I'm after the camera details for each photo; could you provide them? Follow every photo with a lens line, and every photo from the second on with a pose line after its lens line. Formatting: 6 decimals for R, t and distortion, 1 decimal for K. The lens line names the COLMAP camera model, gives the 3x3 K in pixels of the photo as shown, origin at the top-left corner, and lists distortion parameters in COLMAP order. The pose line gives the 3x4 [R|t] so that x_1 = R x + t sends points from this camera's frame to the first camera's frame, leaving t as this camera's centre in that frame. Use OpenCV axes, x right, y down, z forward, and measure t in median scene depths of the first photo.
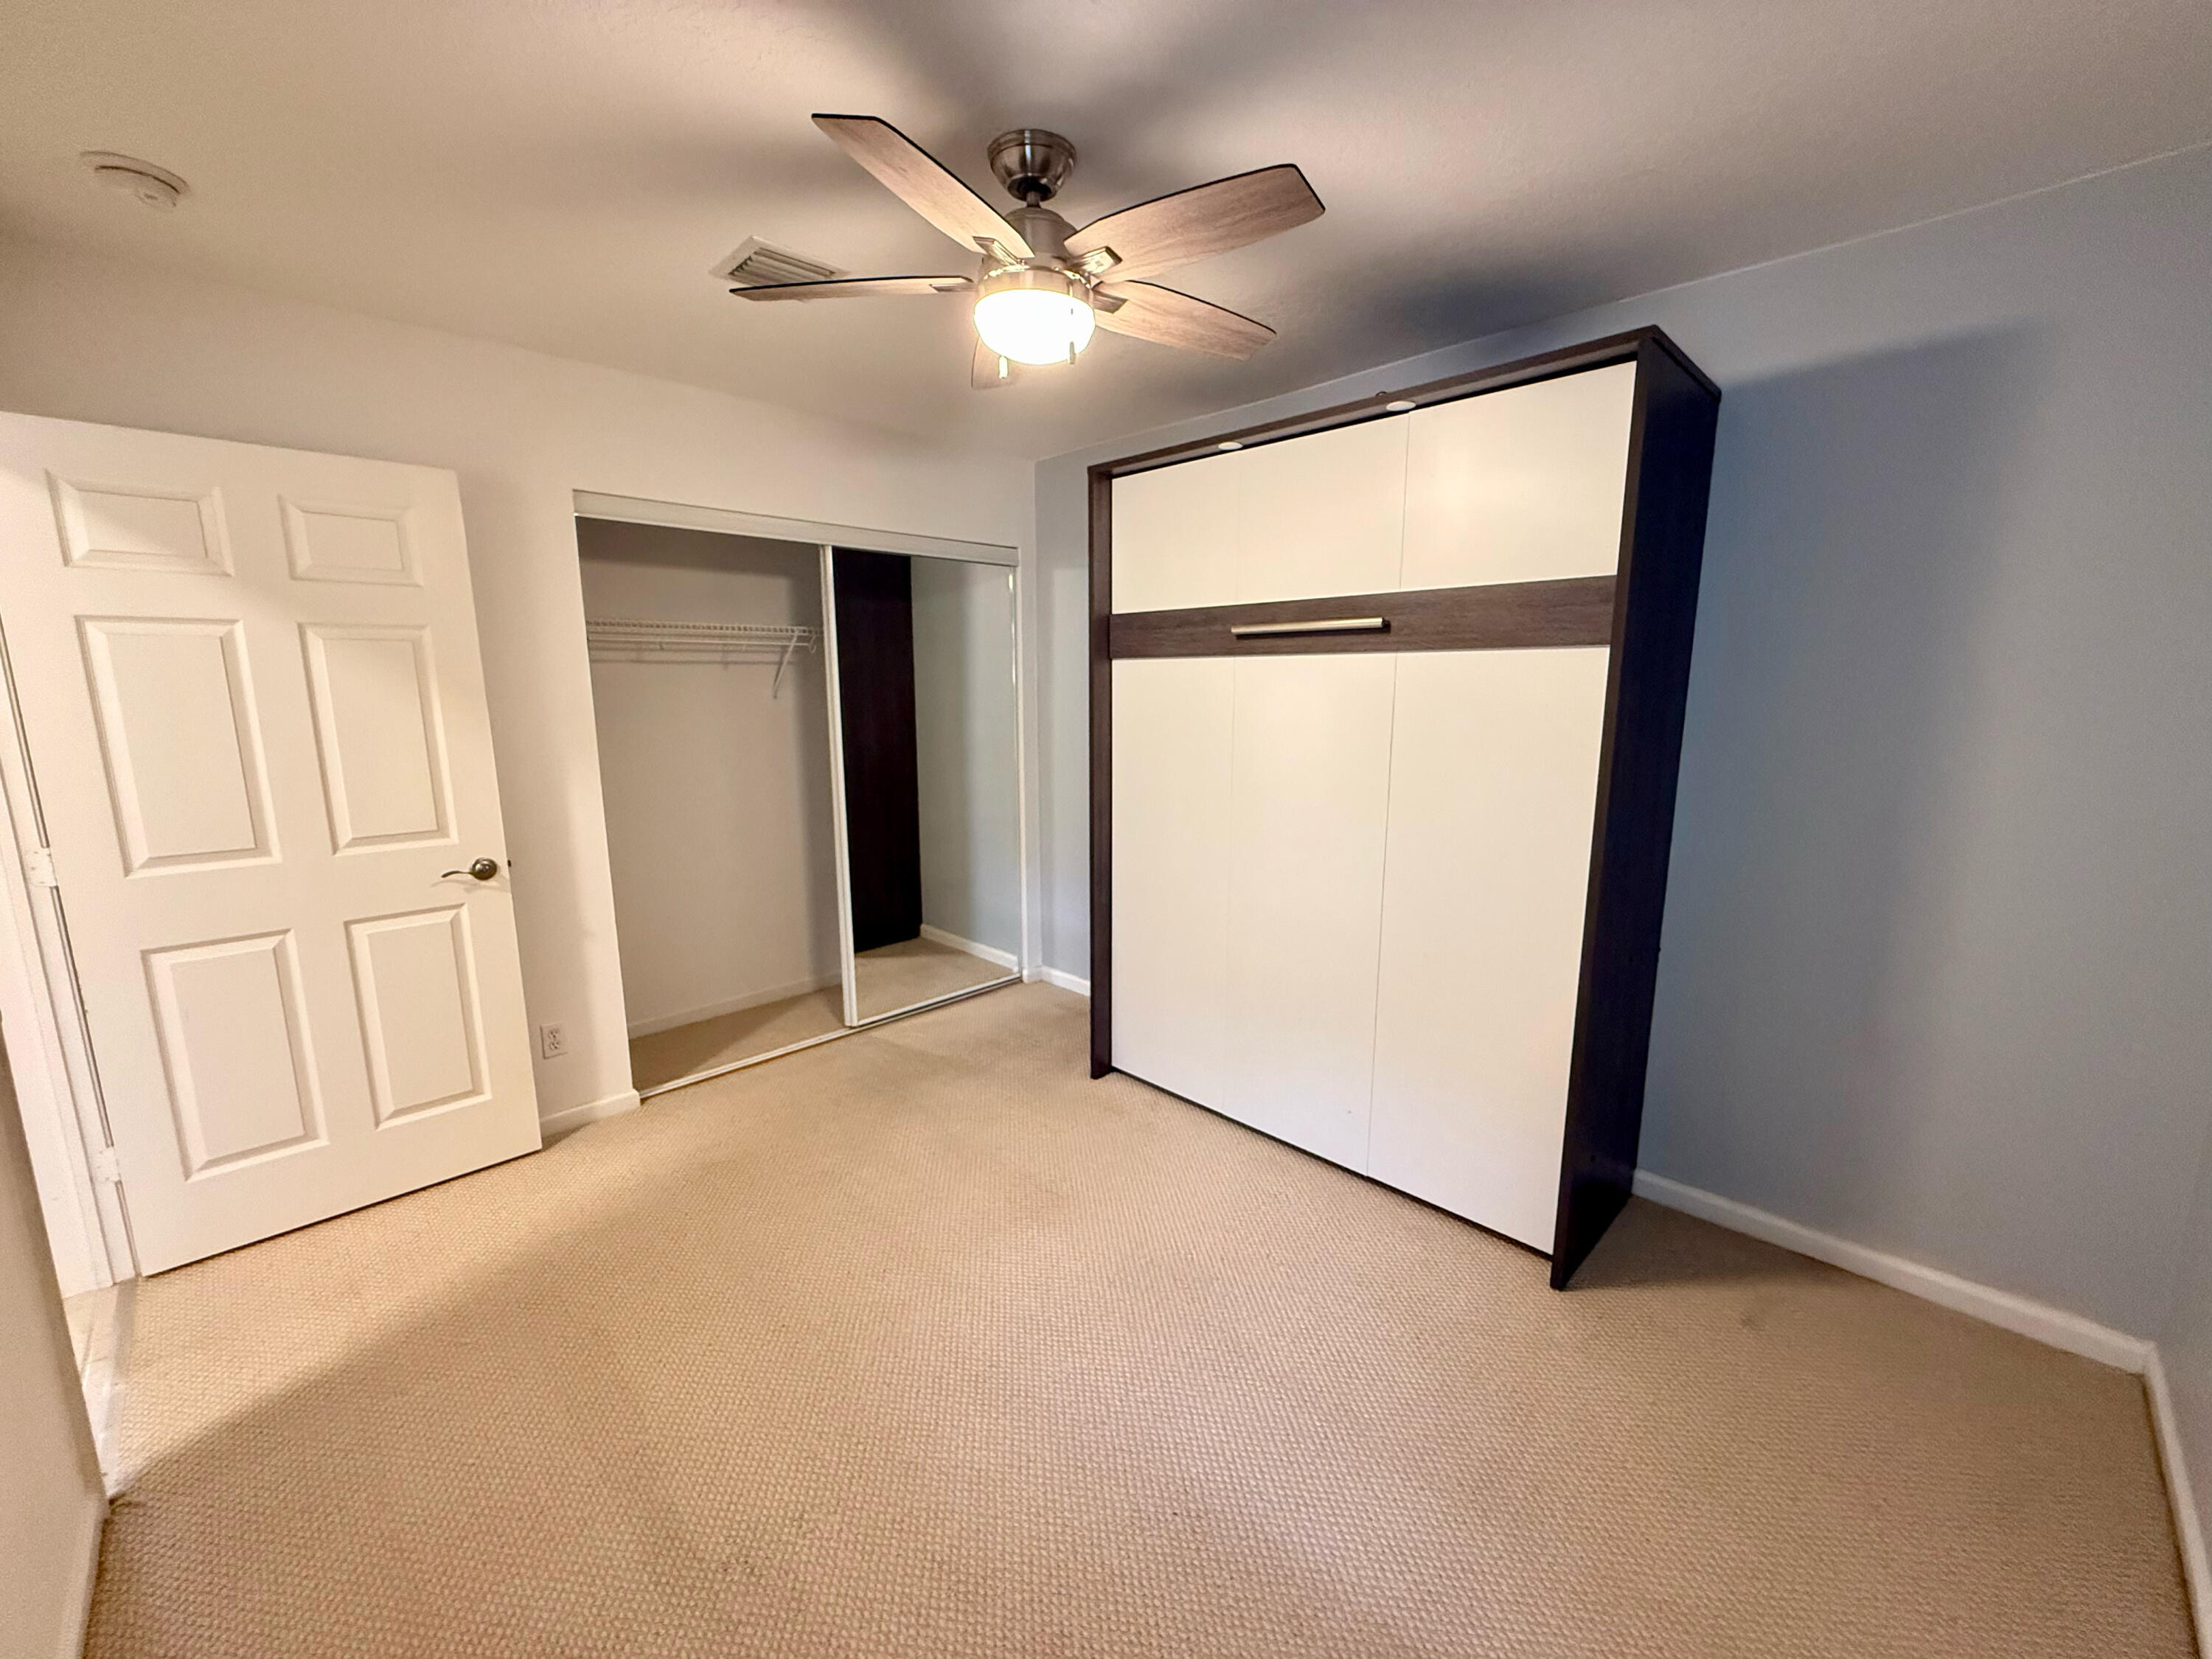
lens RADIAL K [[876.2, 0, 1102.4], [0, 876.2, 833.5], [0, 0, 1]] dist [0.000792, 0.000007]
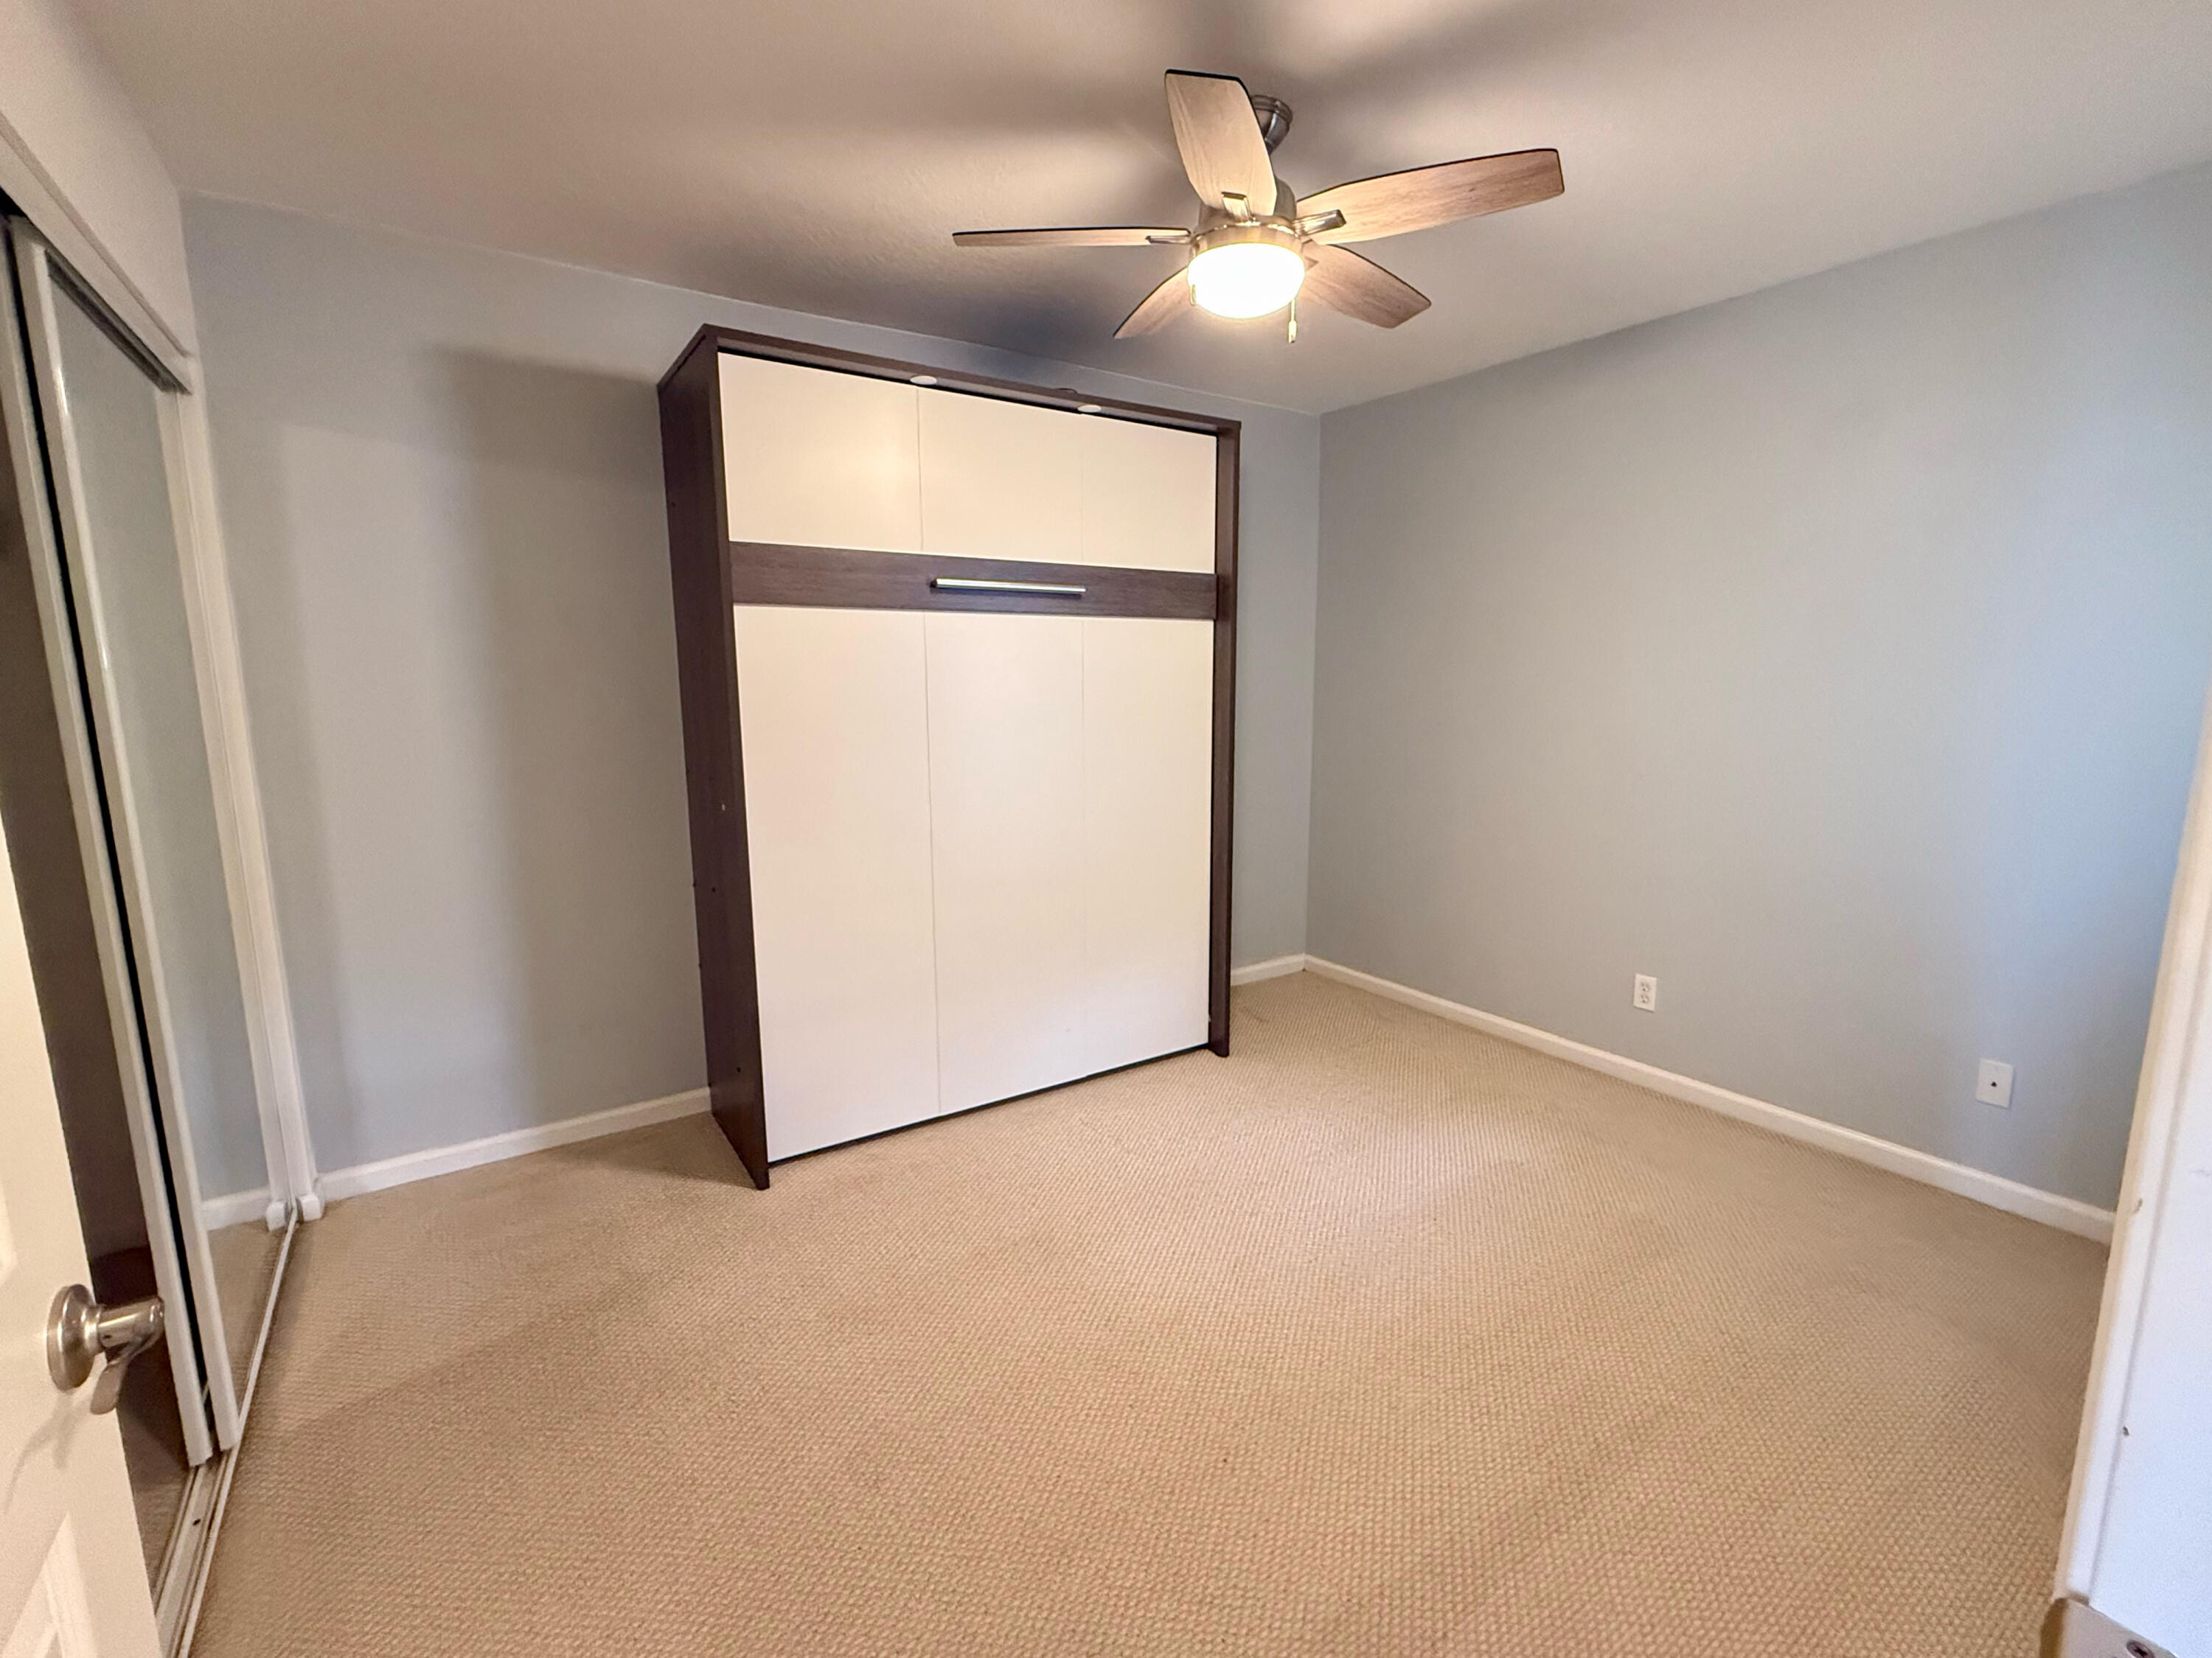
lens RADIAL K [[986.7, 0, 1099.6], [0, 986.7, 828.0], [0, 0, 1]] dist [-0.000752, -0.000485]
pose [[0.188945, -0.146174, 0.971047, -0.846403], [0.171625, 0.978555, 0.113909, -0.065408], [-0.966874, 0.145134, 0.209981, 0.635977]]
